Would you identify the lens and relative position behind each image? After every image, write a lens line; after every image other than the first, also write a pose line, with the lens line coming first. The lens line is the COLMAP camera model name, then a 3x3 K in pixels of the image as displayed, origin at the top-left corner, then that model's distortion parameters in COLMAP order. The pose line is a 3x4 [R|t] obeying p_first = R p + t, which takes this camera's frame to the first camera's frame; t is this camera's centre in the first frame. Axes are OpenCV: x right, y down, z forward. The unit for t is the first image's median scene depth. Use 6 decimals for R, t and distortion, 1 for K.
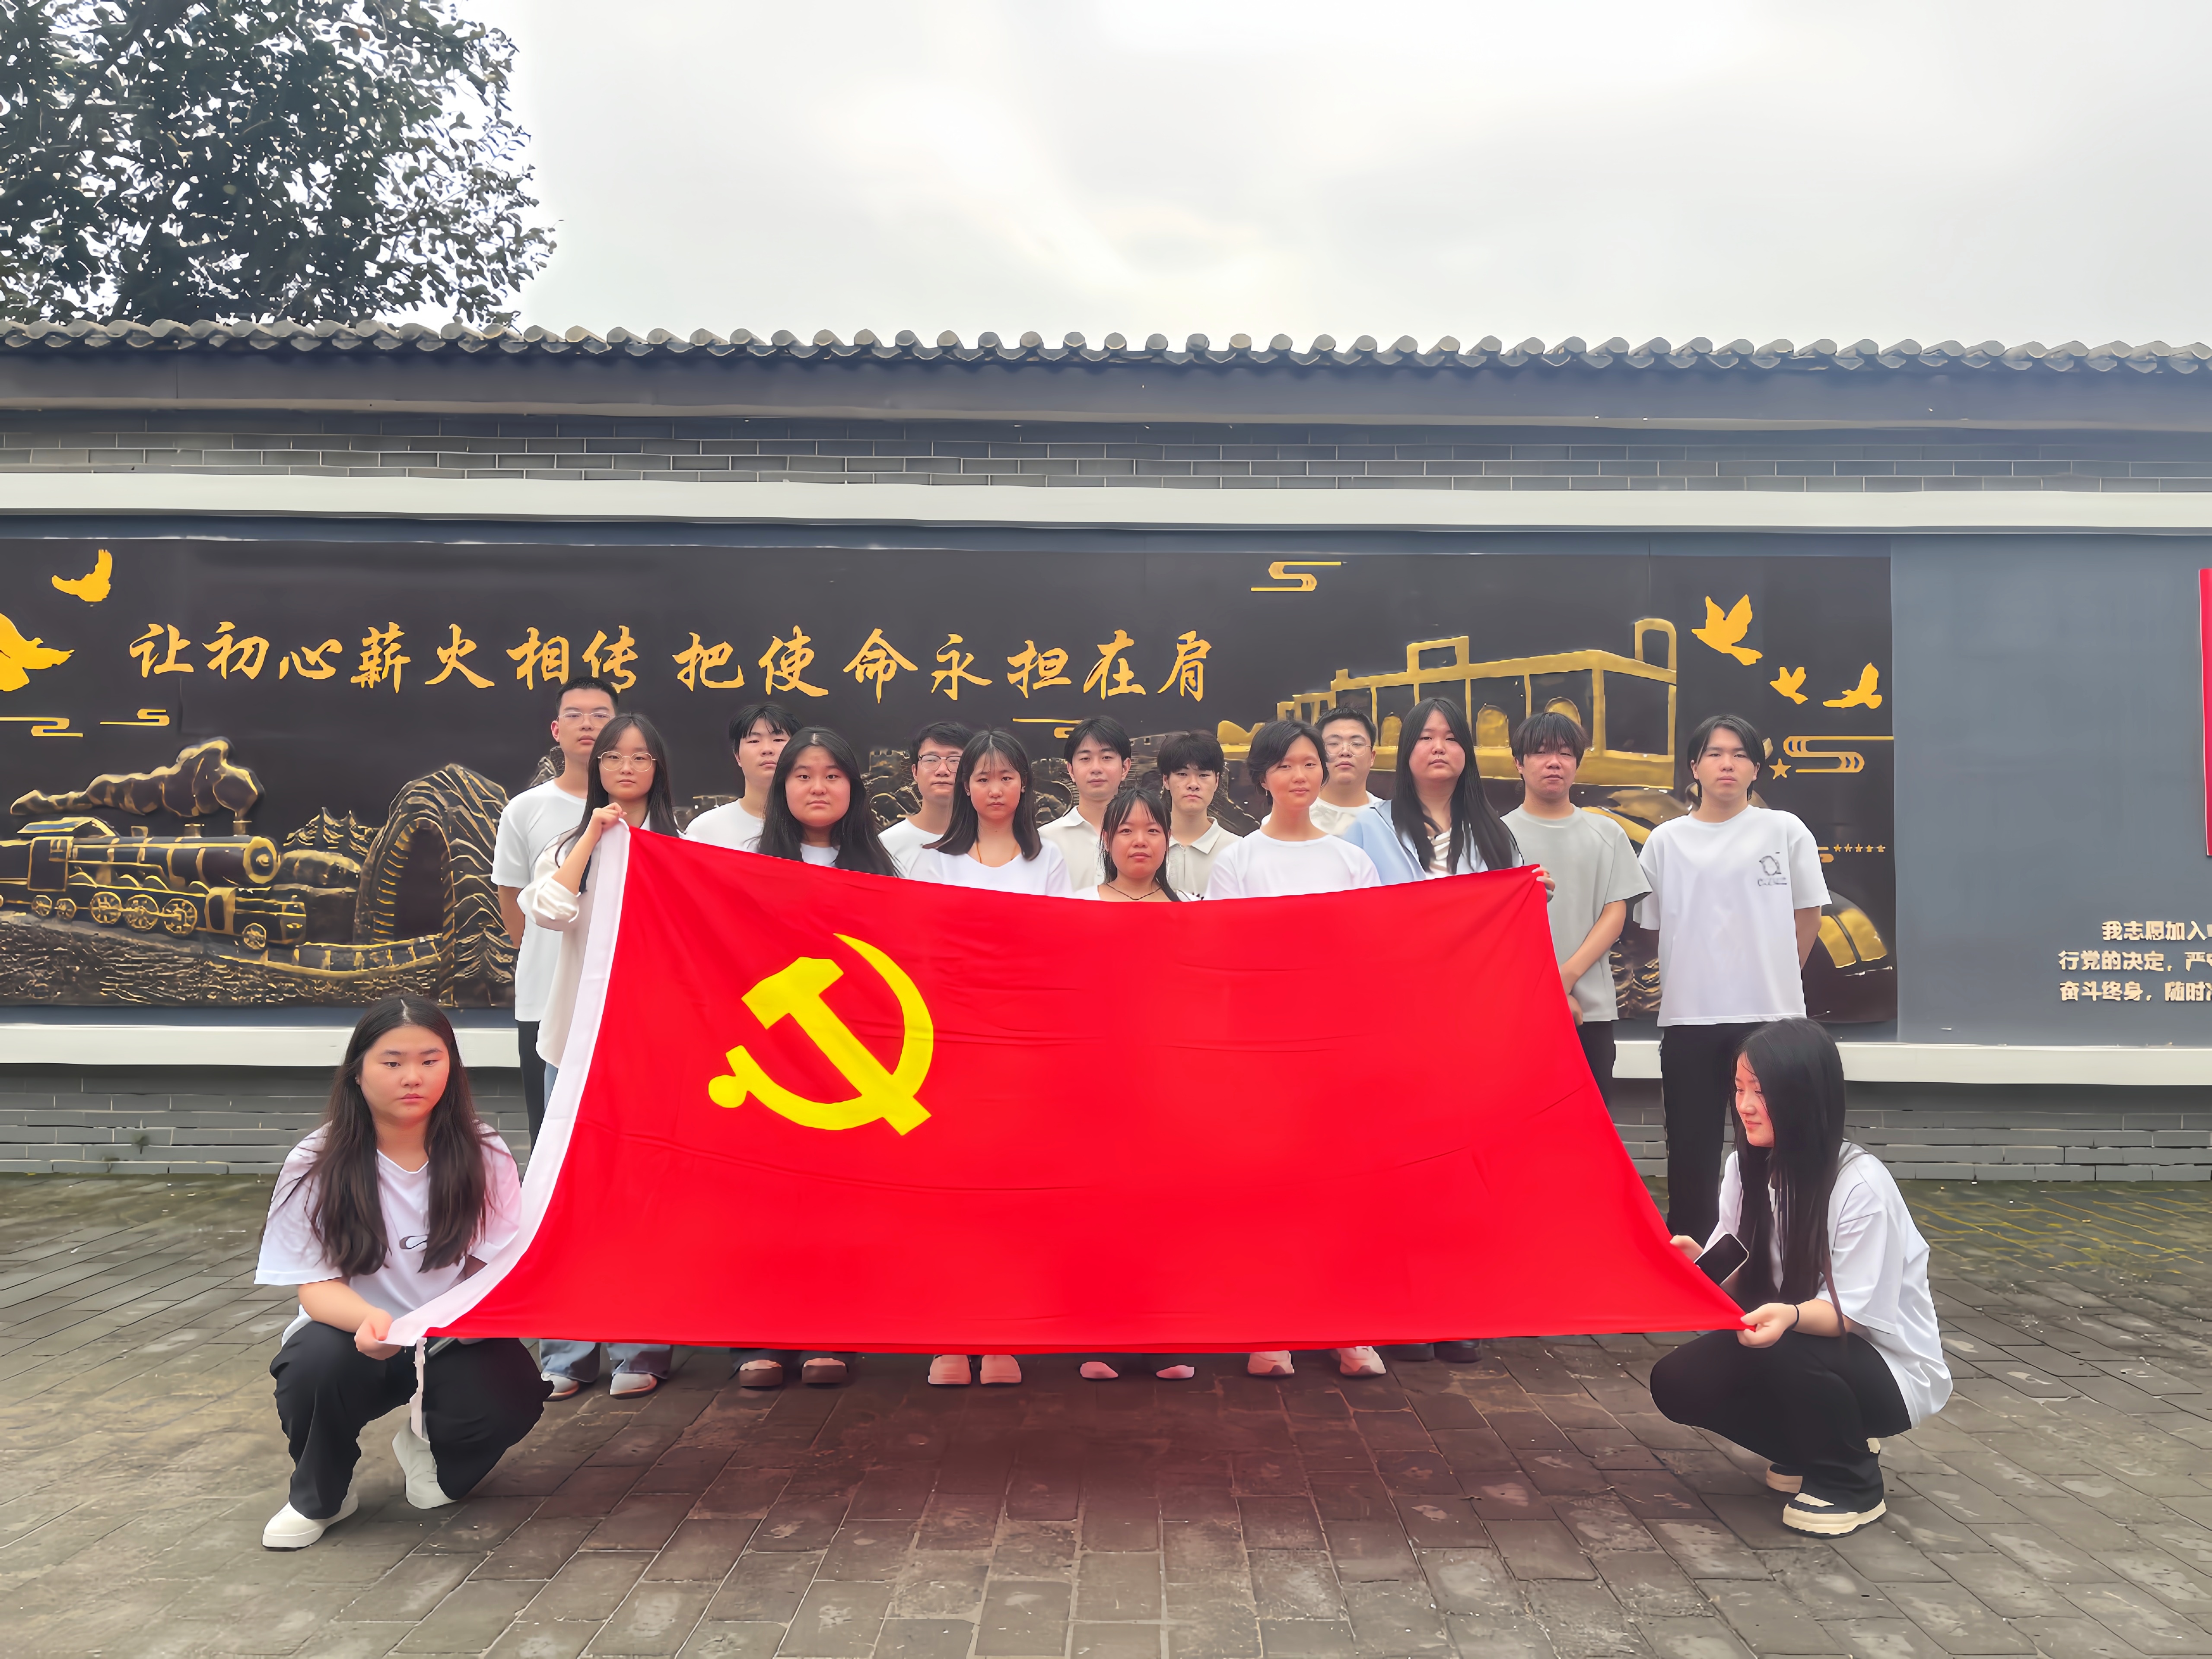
lens RADIAL K [[1671.7, 0, 1107.6], [0, 1671.7, 827.7], [0, 0, 1]] dist [0.012589, 0.001682]
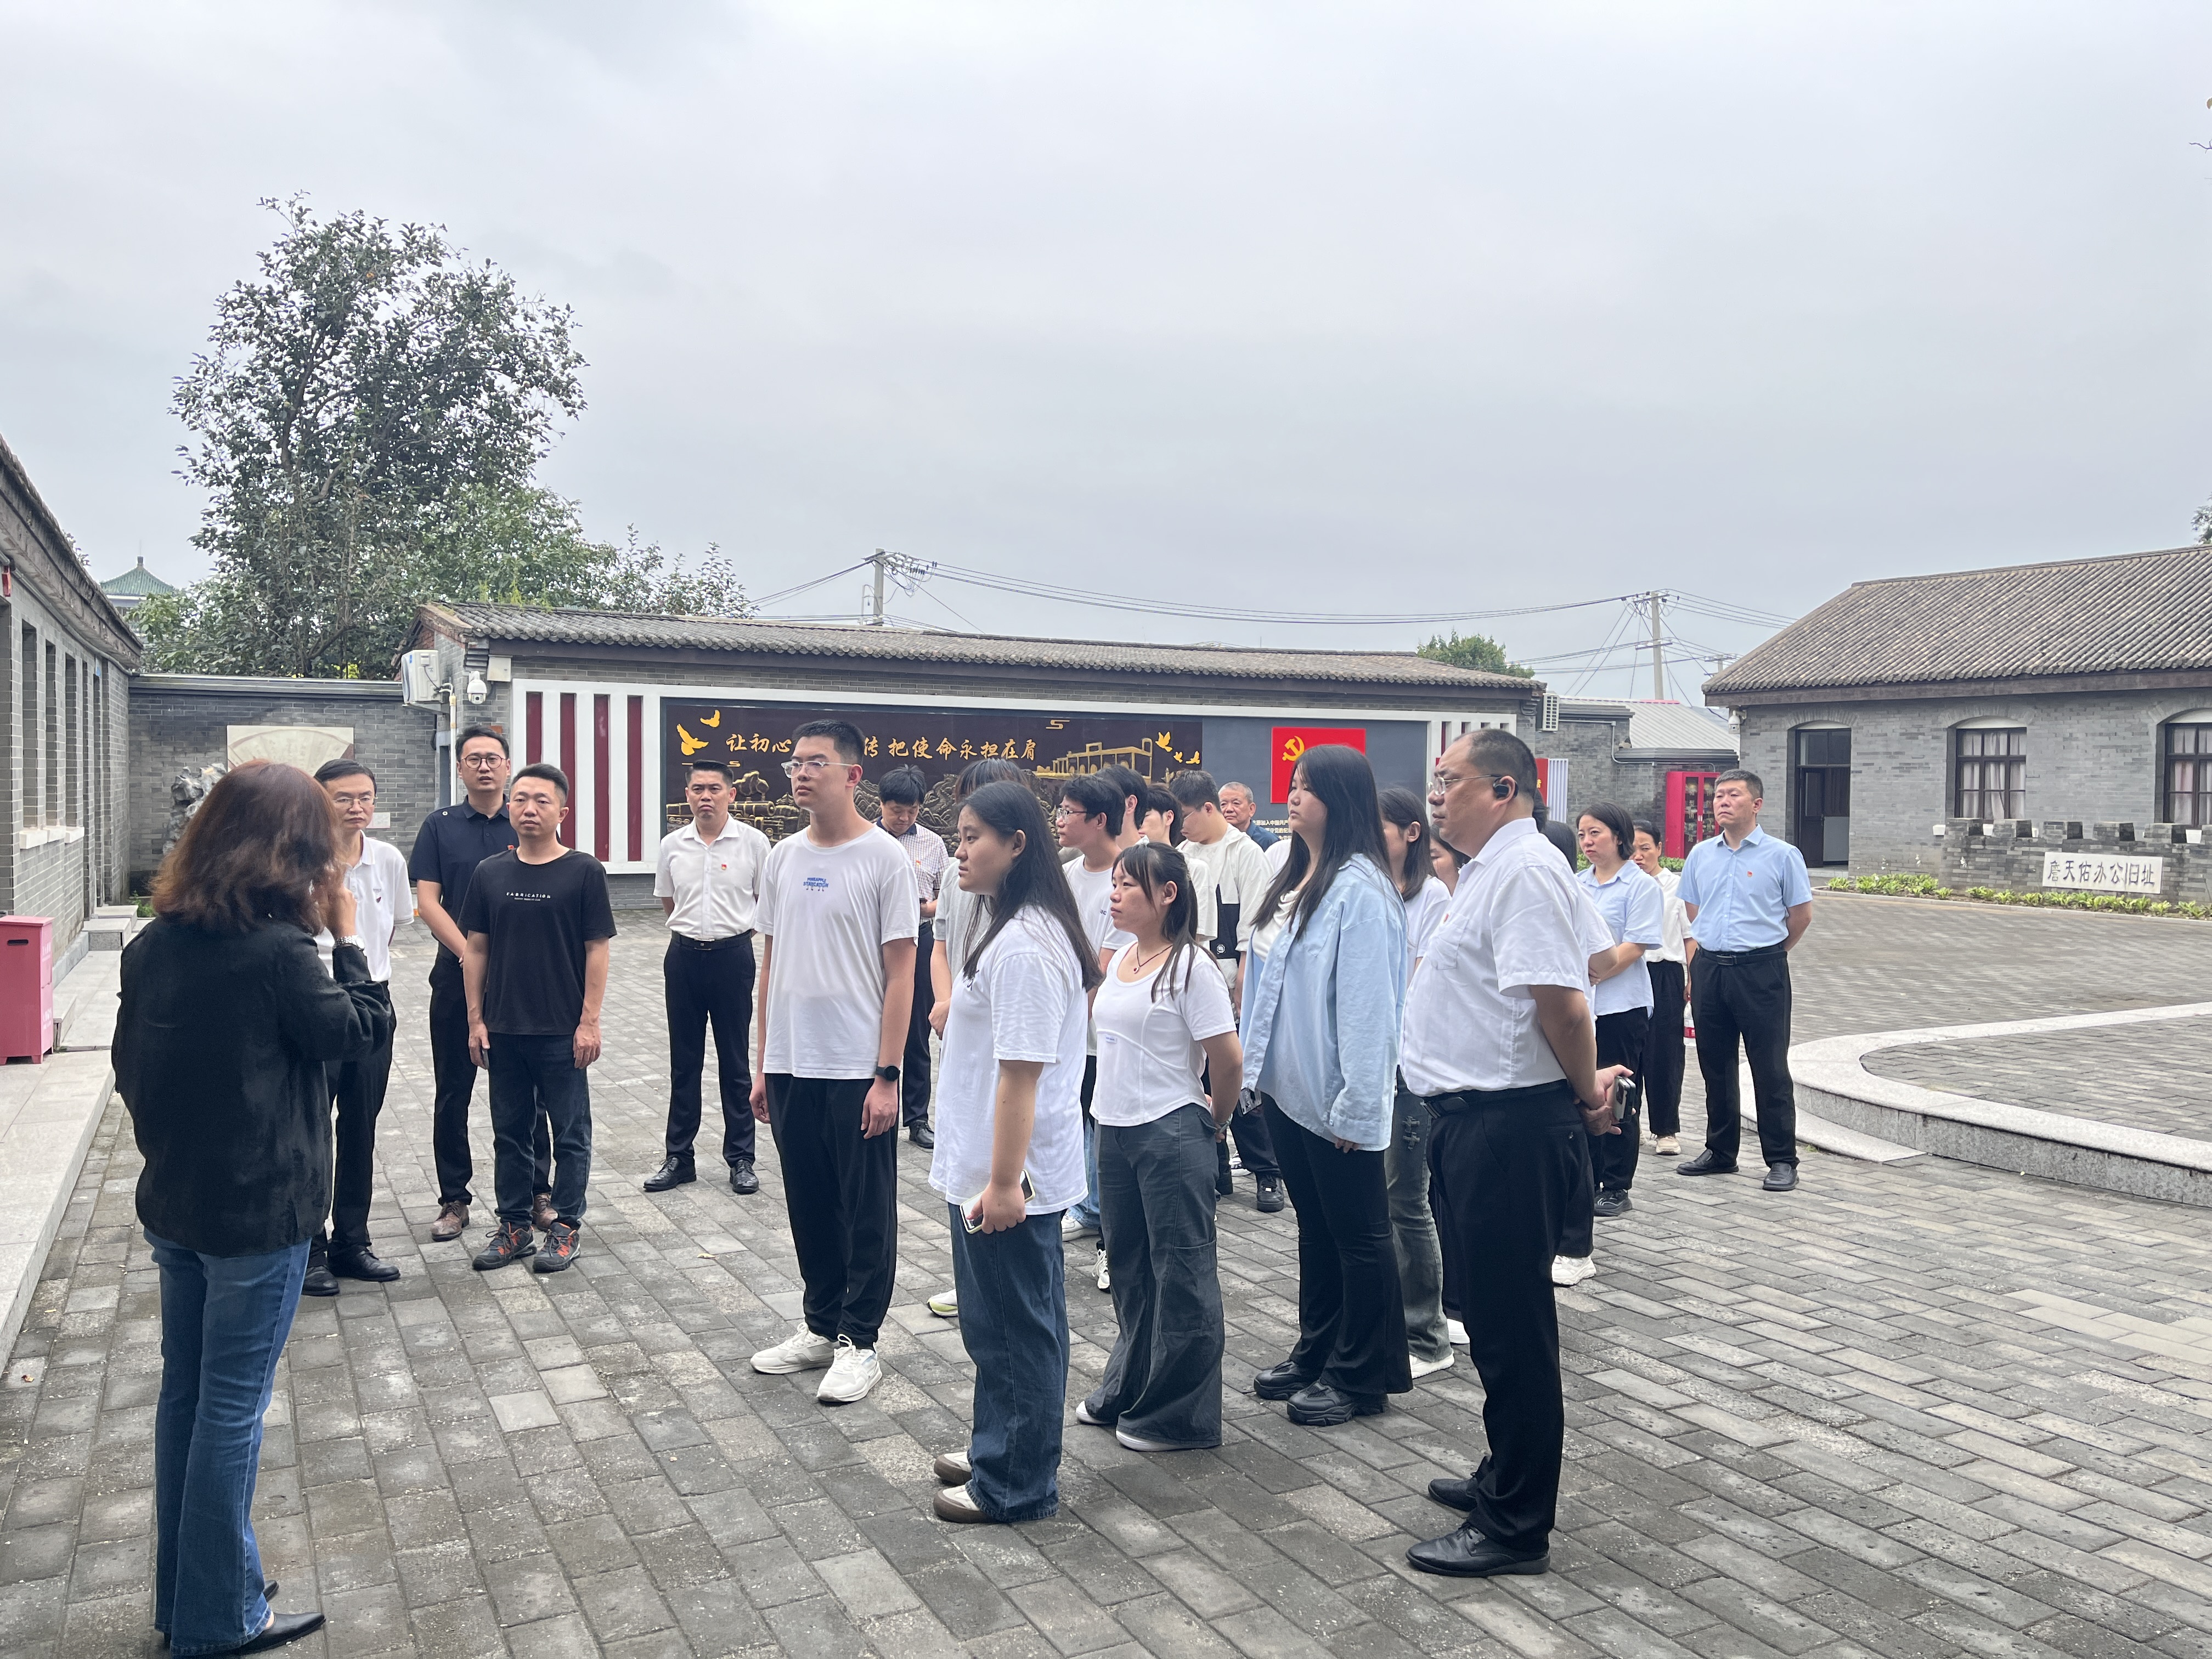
lens RADIAL K [[1671.7, 0, 1105.4], [0, 1671.7, 828.1], [0, 0, 1]] dist [0.012589, 0.001682]
pose [[0.883139, -0.013172, 0.468926, -1.436820], [0.006422, 0.999852, 0.015989, 0.010059], [-0.469067, -0.011109, 0.883093, -2.131154]]
